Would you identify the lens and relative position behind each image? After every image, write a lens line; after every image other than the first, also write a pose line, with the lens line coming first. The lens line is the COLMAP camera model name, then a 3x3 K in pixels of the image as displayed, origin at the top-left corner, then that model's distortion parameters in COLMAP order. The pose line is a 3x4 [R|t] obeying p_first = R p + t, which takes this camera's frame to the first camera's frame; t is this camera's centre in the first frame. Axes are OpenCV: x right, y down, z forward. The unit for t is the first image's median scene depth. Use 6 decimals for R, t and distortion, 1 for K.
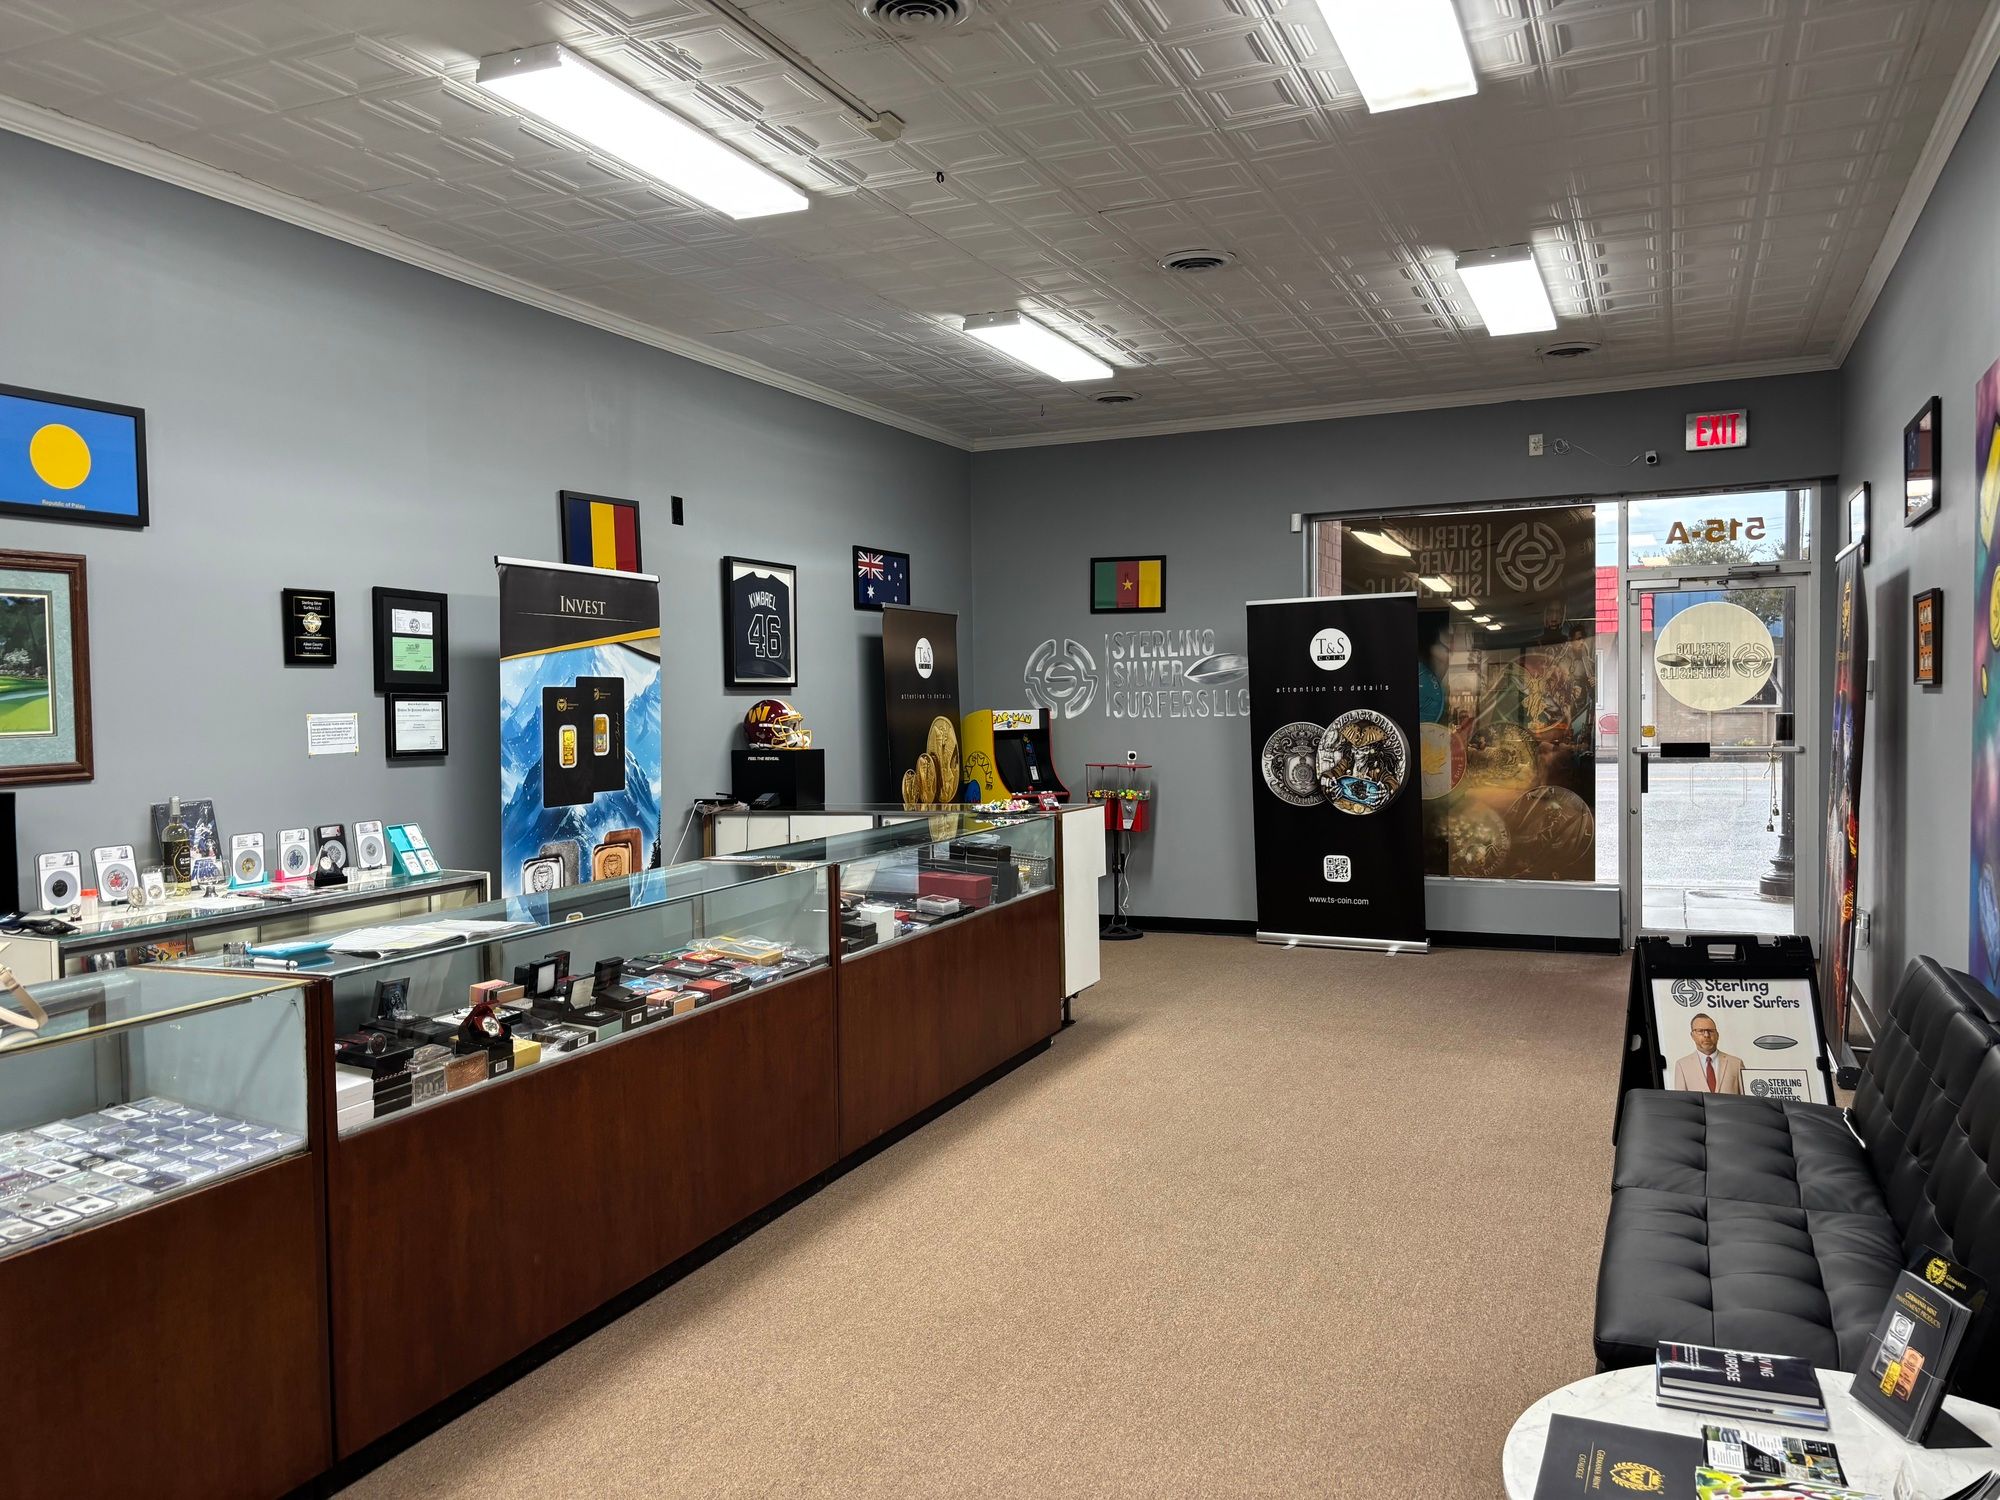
lens RADIAL K [[1506.9, 0, 1014.1], [0, 1506.9, 737.7], [0, 0, 1]] dist [0.099920, -0.174541]
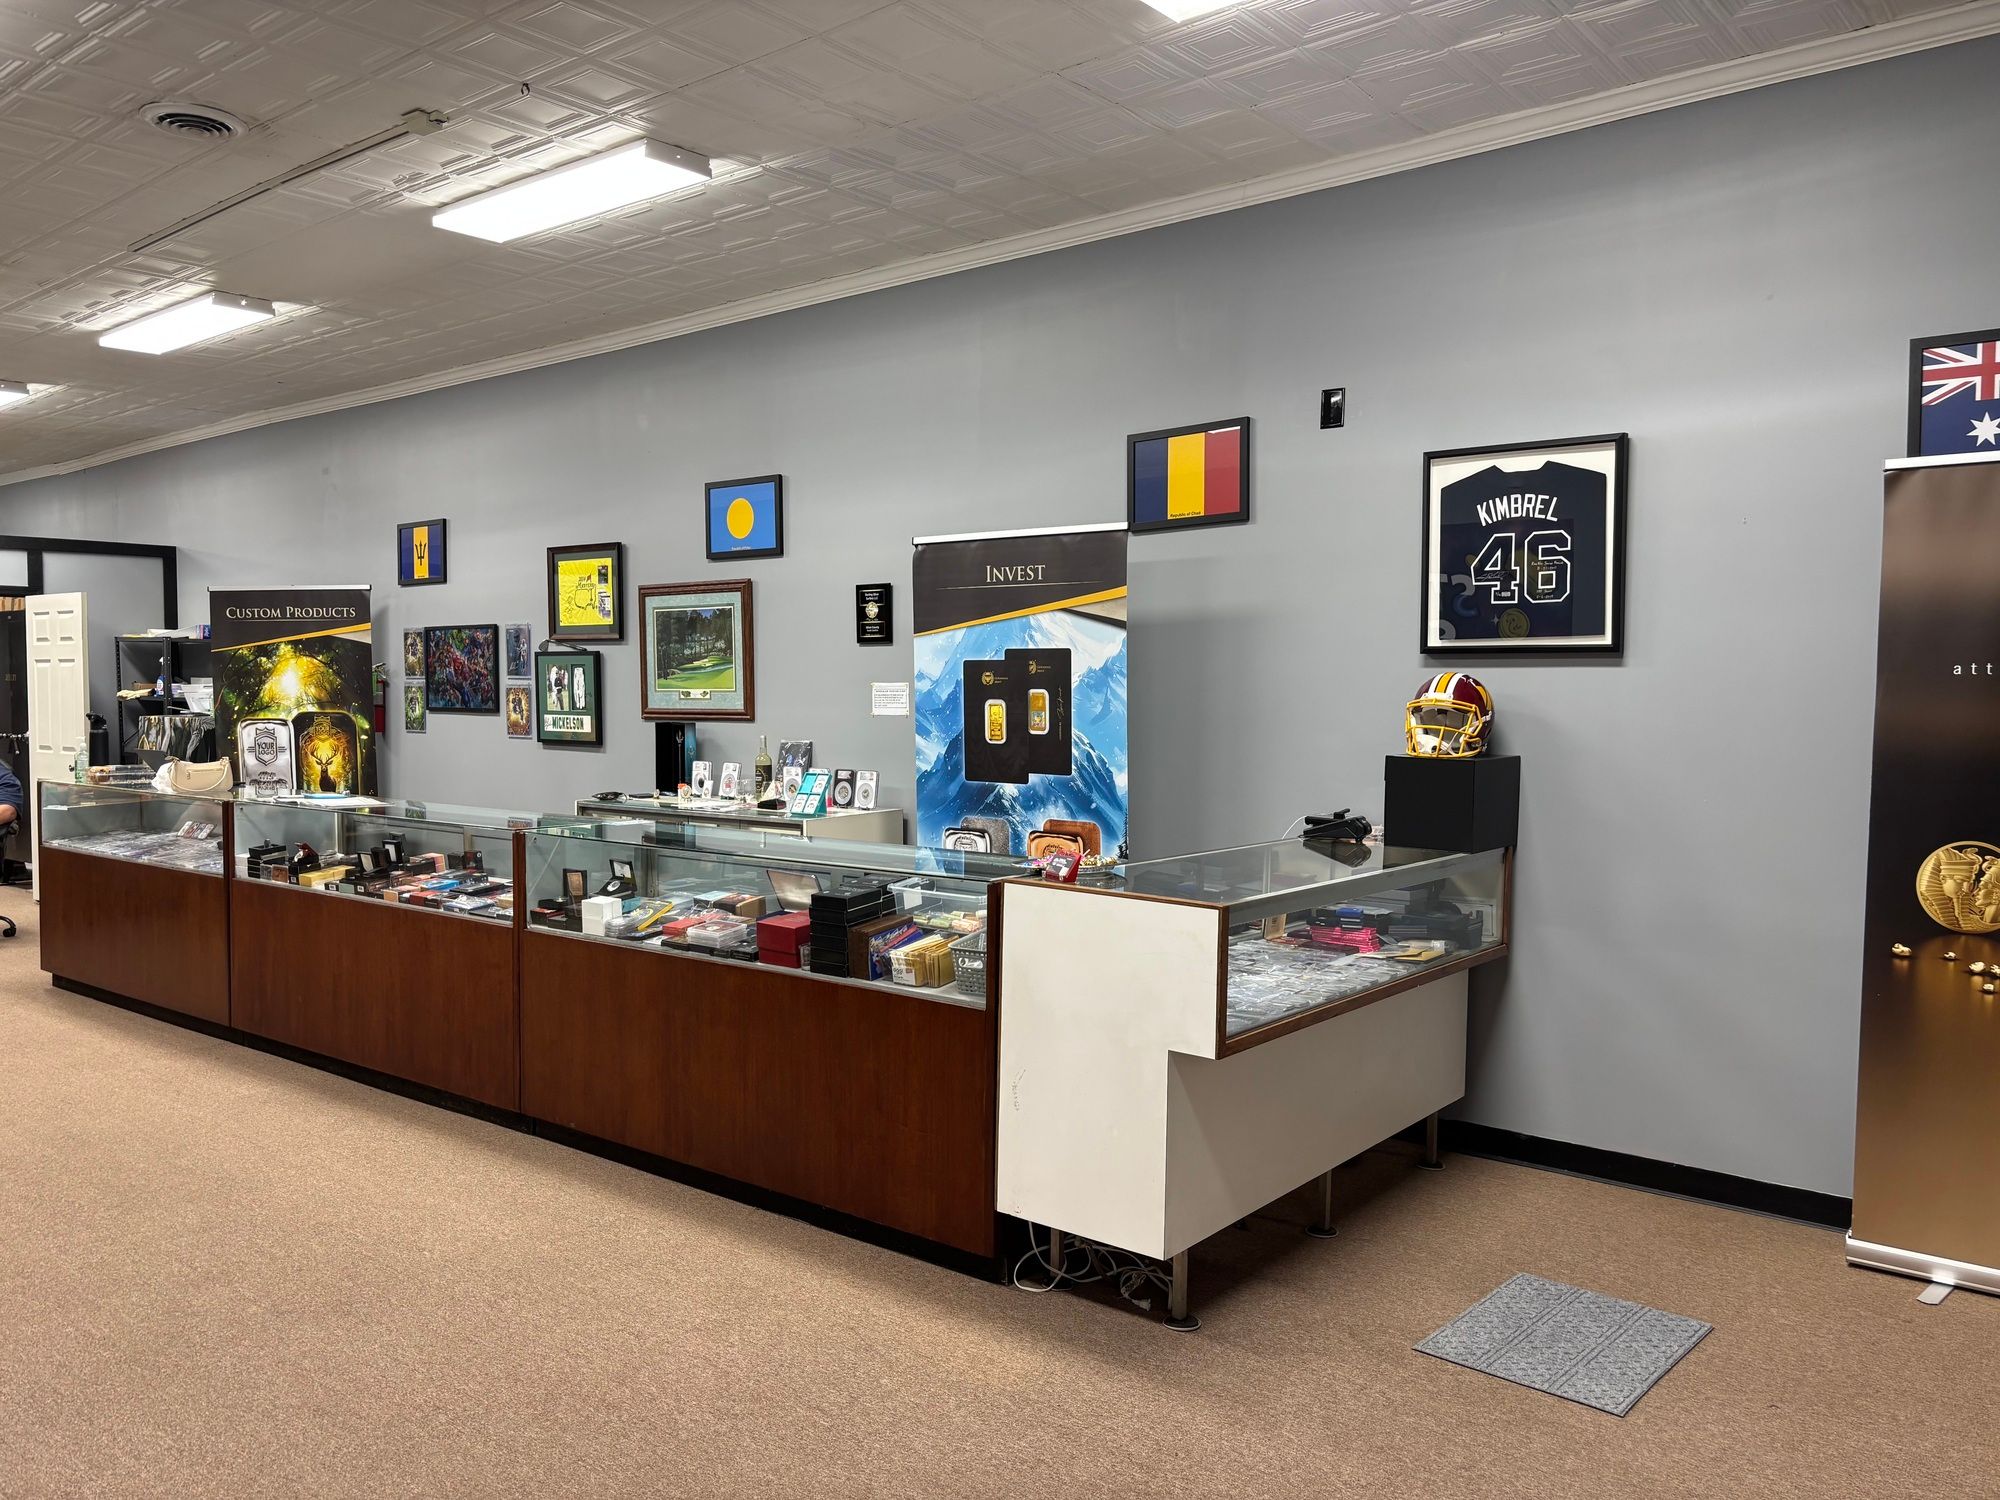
lens RADIAL K [[1546.8, 0, 1000.0], [0, 1546.8, 750.0], [0, 0, 1]] dist [0.134810, -0.187514]
pose [[-0.291835, 0.059184, -0.954636, 0.678706], [-0.021821, 0.997412, 0.068507, -0.045798], [0.956220, 0.040824, -0.289788, 1.352837]]
